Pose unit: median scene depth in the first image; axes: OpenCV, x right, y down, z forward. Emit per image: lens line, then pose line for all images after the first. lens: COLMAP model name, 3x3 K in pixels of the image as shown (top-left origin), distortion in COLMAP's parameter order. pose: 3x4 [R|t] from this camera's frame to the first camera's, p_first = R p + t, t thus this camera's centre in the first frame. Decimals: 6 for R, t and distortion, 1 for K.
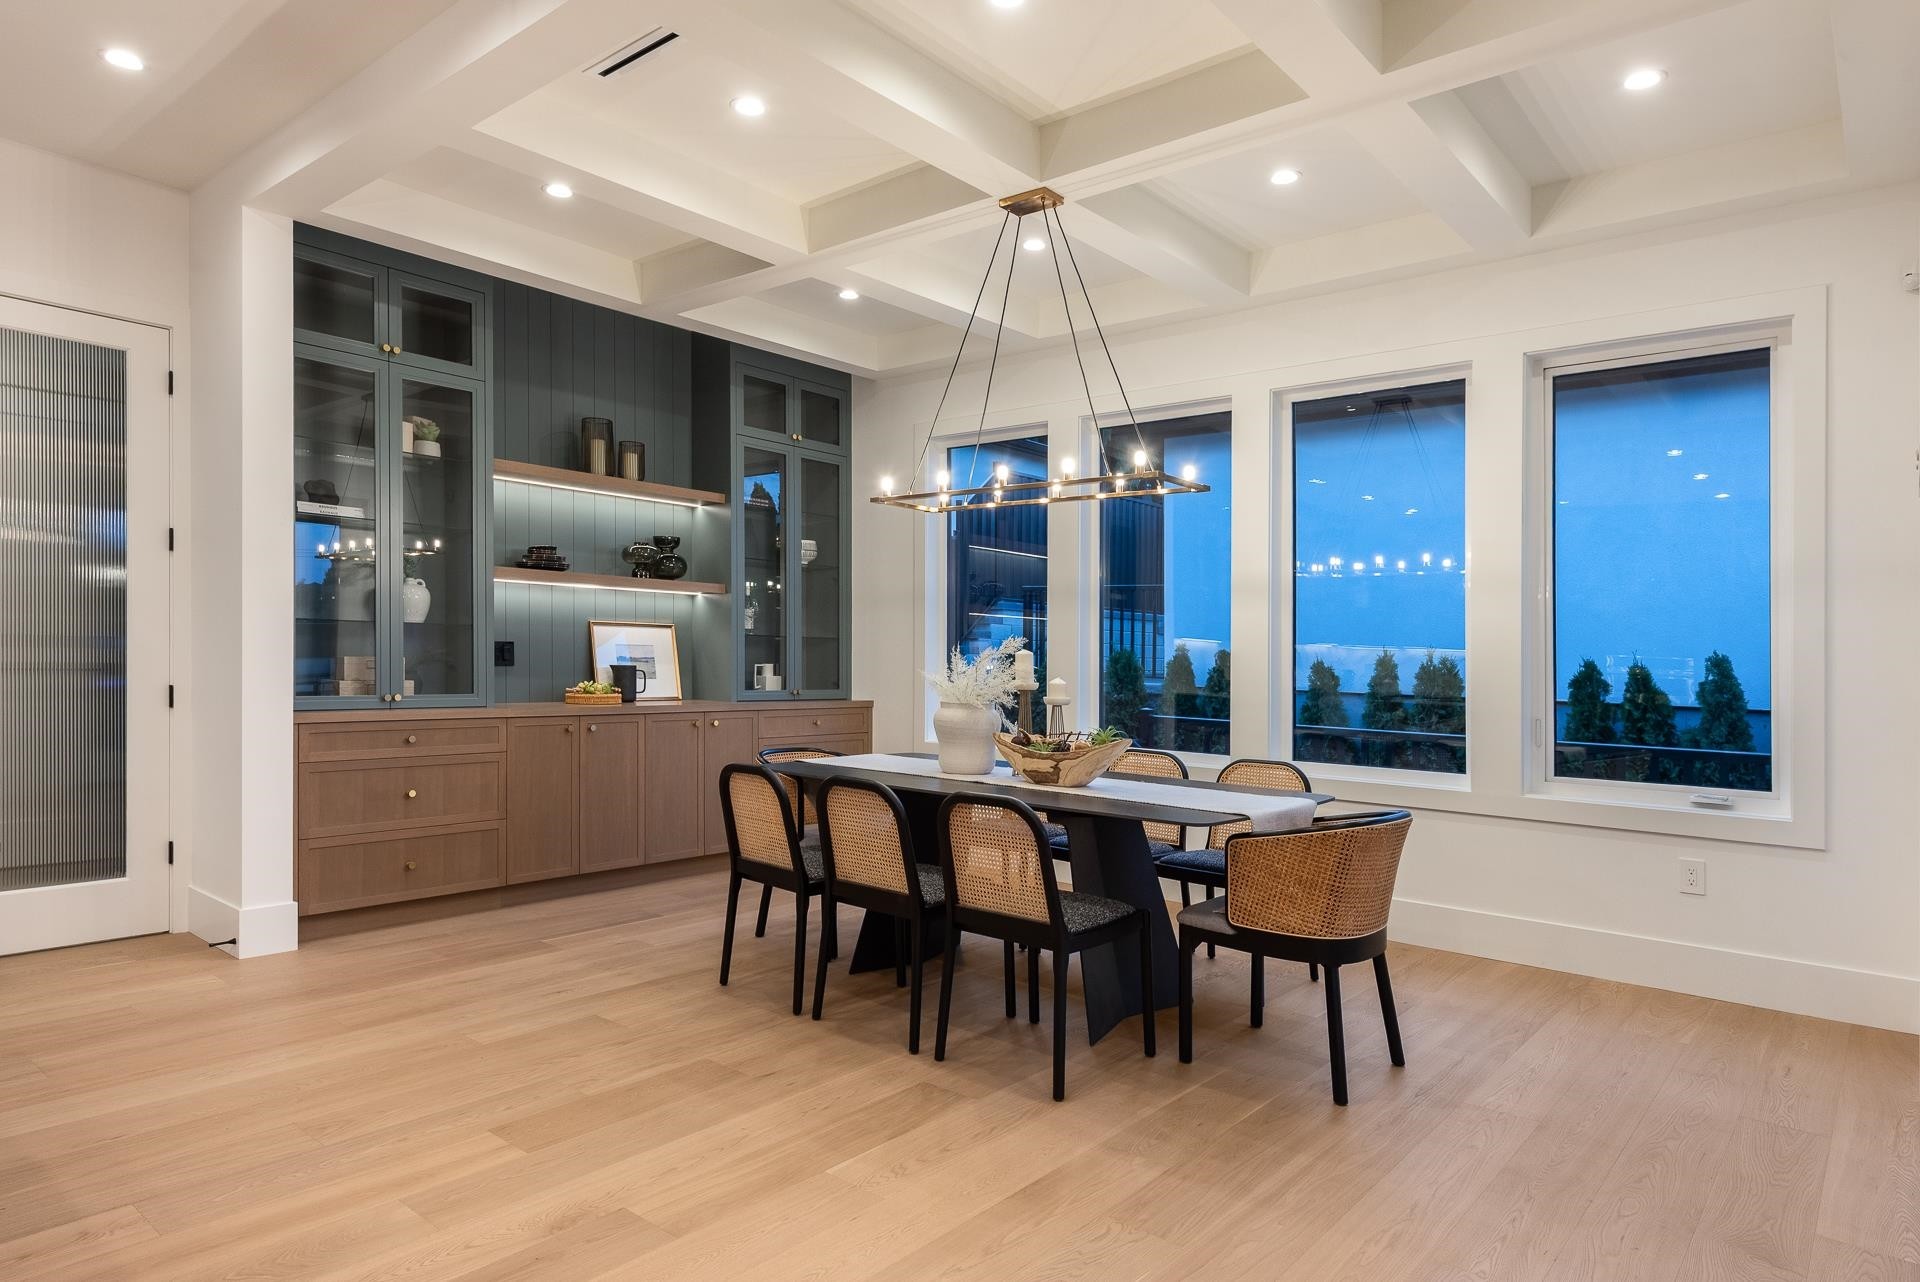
lens RADIAL K [[1138.2, 0, 955.4], [0, 1138.2, 614.0], [0, 0, 1]] dist [0.023430, -0.002782]
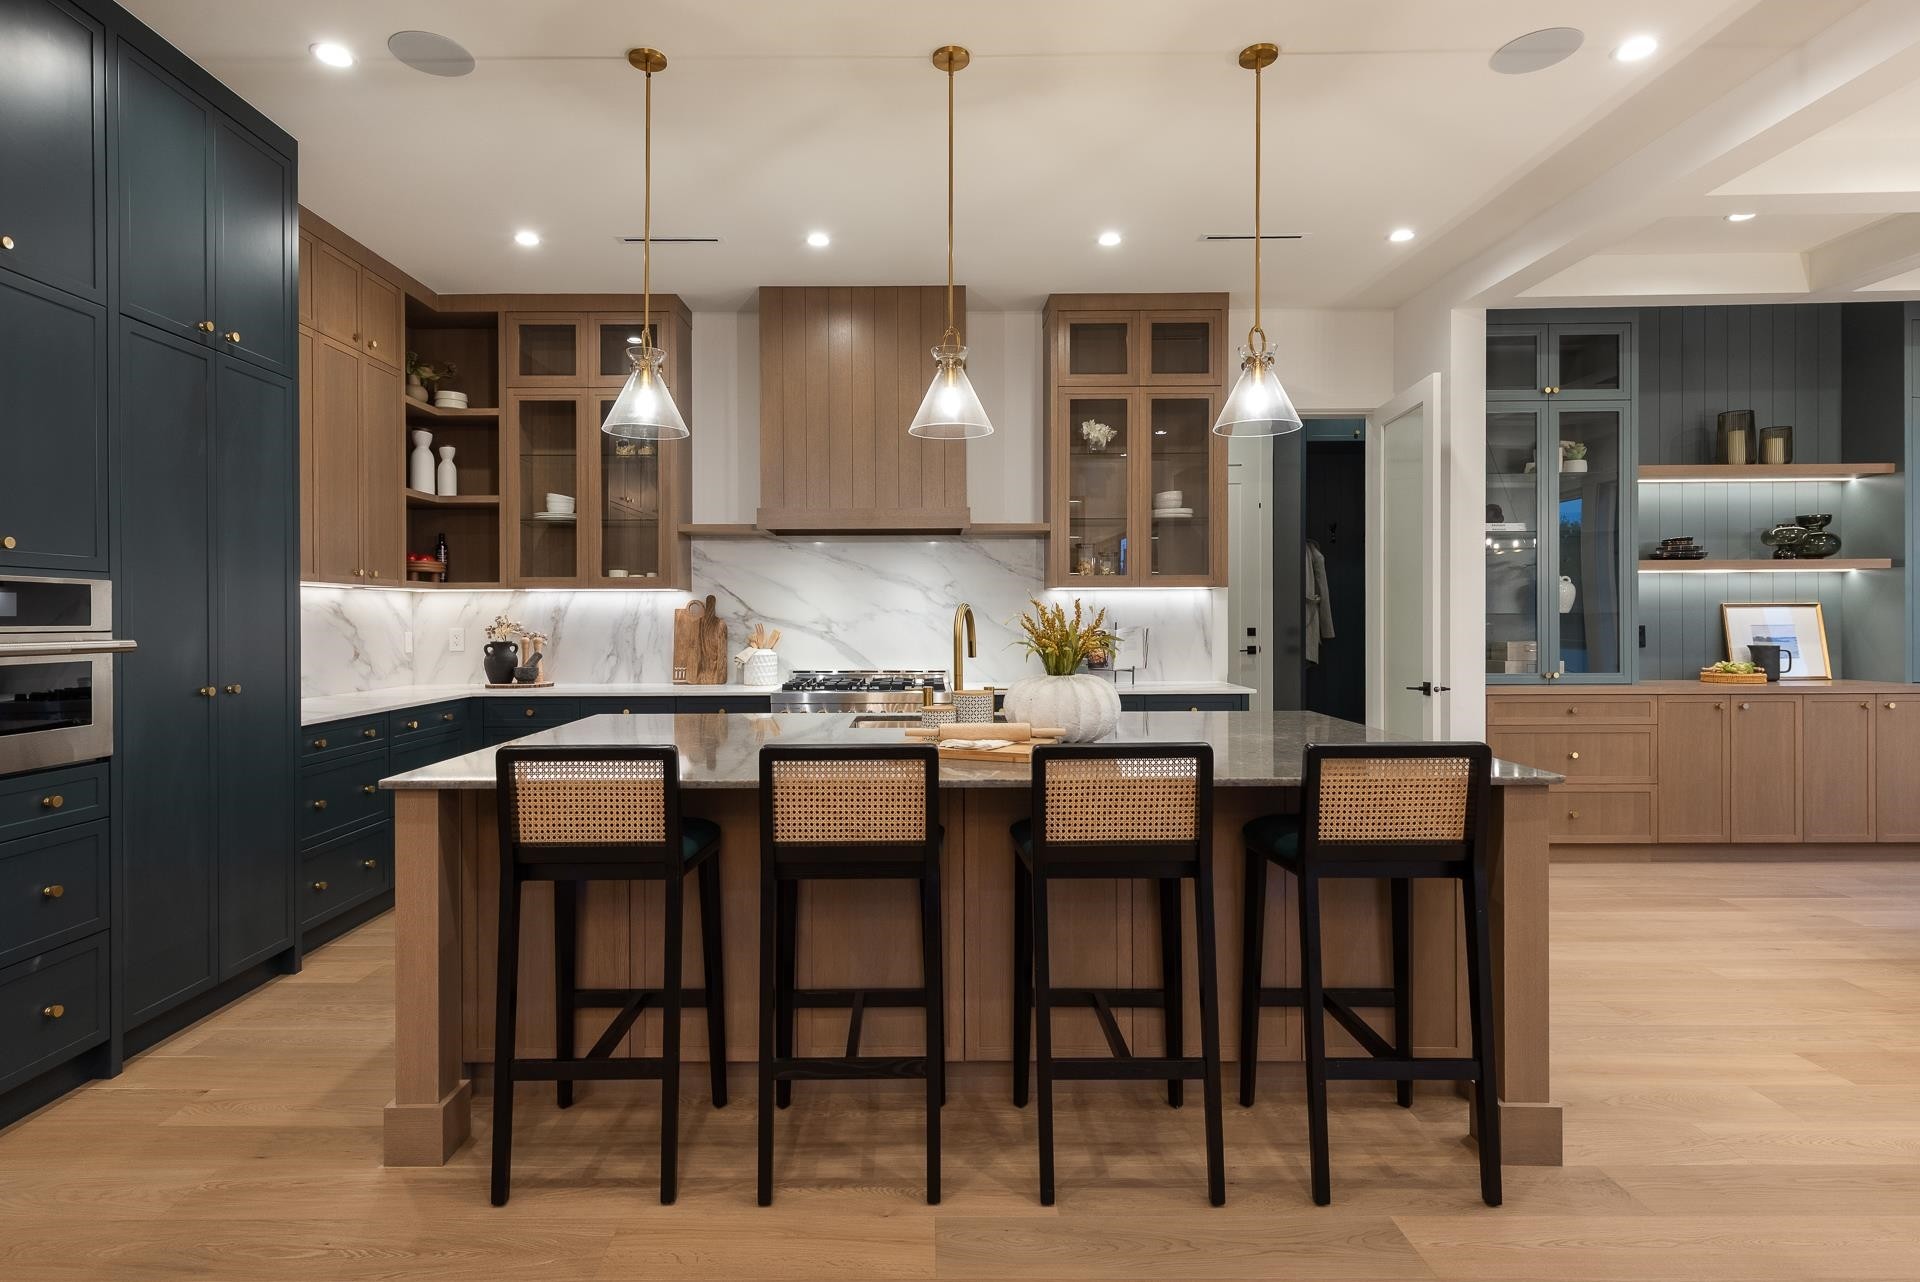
lens RADIAL K [[991.5, 0, 922.8], [0, 991.5, 621.6], [0, 0, 1]] dist [0.015701, -0.001272]
pose [[0.646756, -0.026092, -0.762250, -0.105575], [0.048216, 0.998814, 0.006721, -0.021467], [0.761171, -0.041100, 0.647247, -0.178002]]
